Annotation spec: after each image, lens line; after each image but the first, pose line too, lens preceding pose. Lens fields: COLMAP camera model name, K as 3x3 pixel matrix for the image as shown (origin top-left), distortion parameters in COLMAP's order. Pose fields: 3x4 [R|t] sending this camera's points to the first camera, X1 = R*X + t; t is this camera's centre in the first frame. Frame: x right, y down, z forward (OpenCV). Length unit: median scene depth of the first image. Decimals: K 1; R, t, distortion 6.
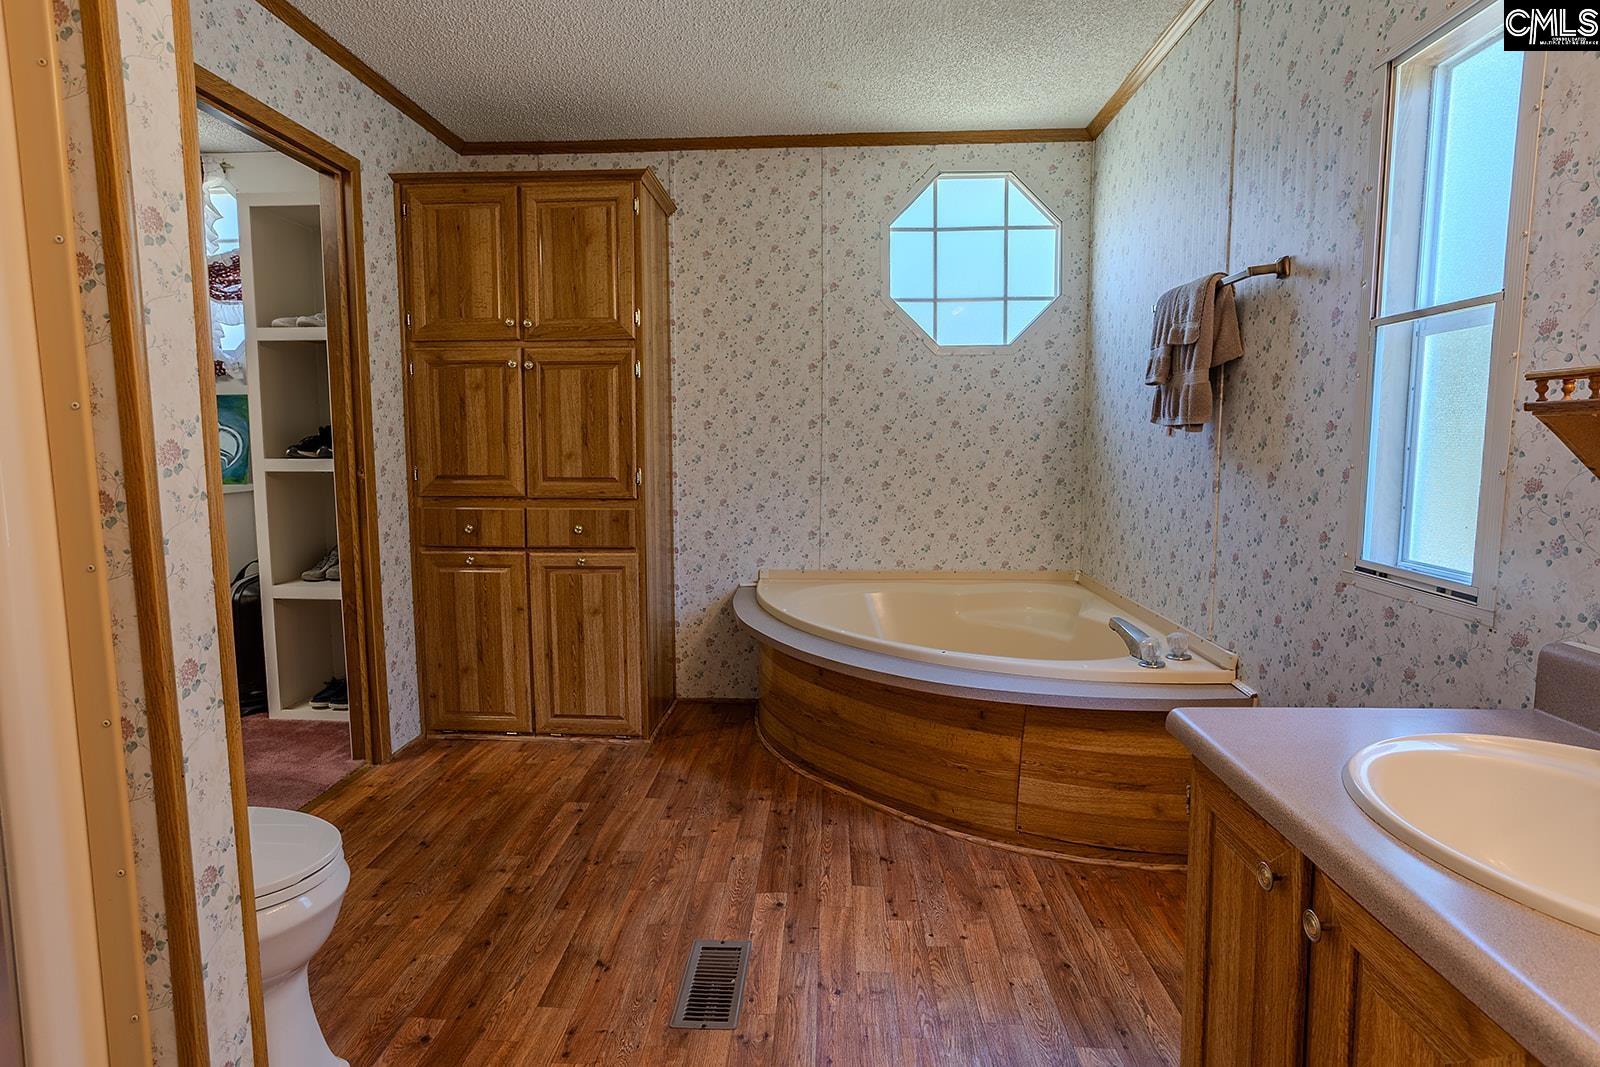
lens RADIAL K [[812.8, 0, 782.6], [0, 812.8, 527.6], [0, 0, 1]] dist [-0.050076, 0.038558]
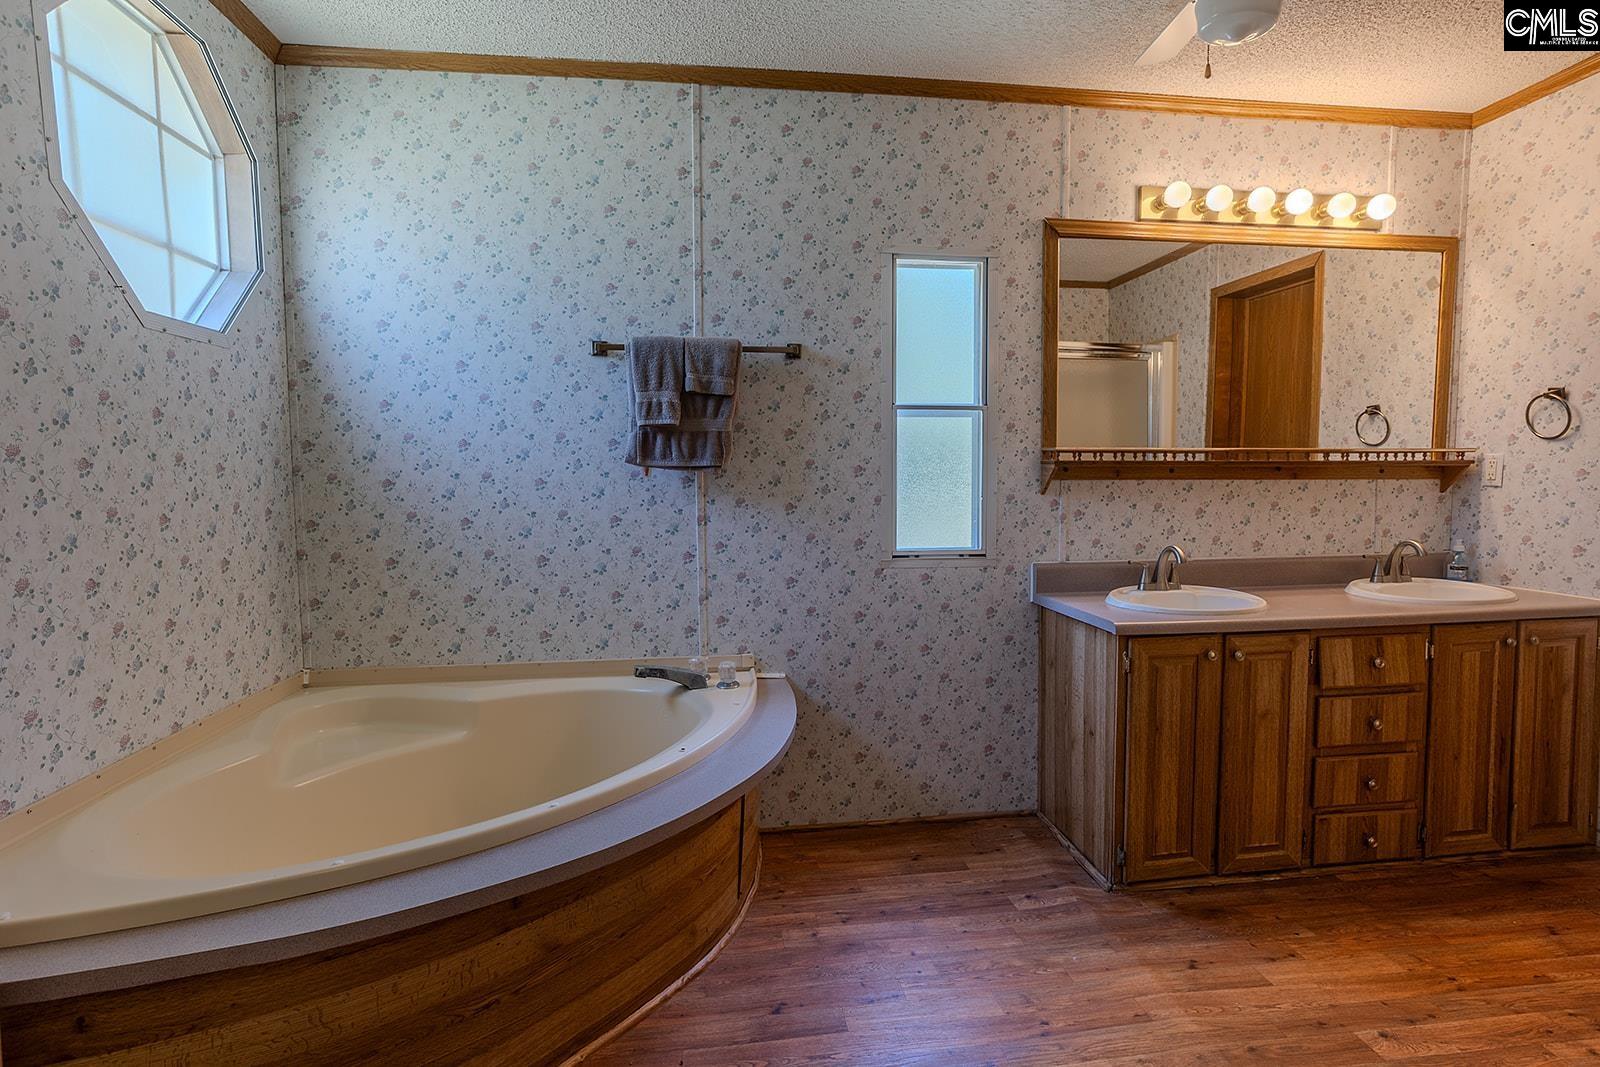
lens RADIAL K [[826.3, 0, 811.9], [0, 826.3, 533.6], [0, 0, 1]] dist [-0.050249, 0.040821]
pose [[-0.194966, -0.066936, 0.978523, -0.838476], [0.115793, 0.989121, 0.090732, -0.158103], [-0.973951, 0.130996, -0.185094, 1.396500]]
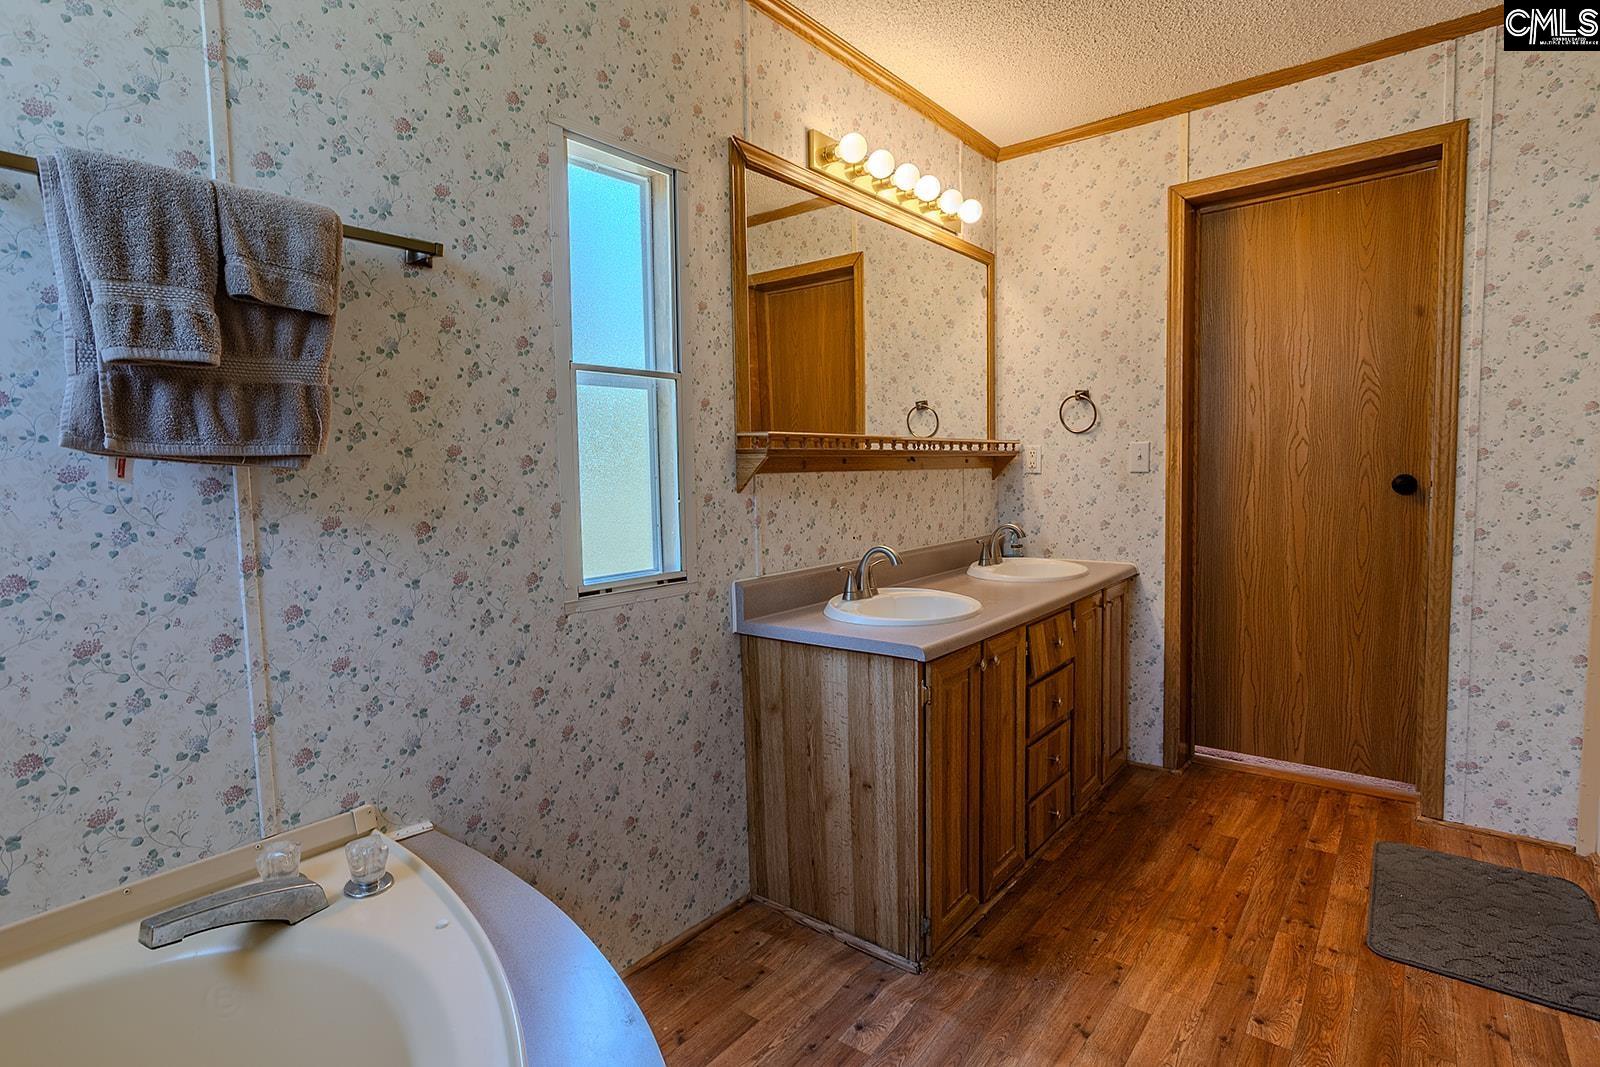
lens RADIAL K [[812.8, 0, 782.6], [0, 812.8, 527.6], [0, 0, 1]] dist [-0.050076, 0.038558]
pose [[-0.813380, -0.020656, 0.581366, -0.116629], [0.090058, 0.982850, 0.160919, -0.176824], [-0.574719, 0.183245, -0.797571, 1.608107]]
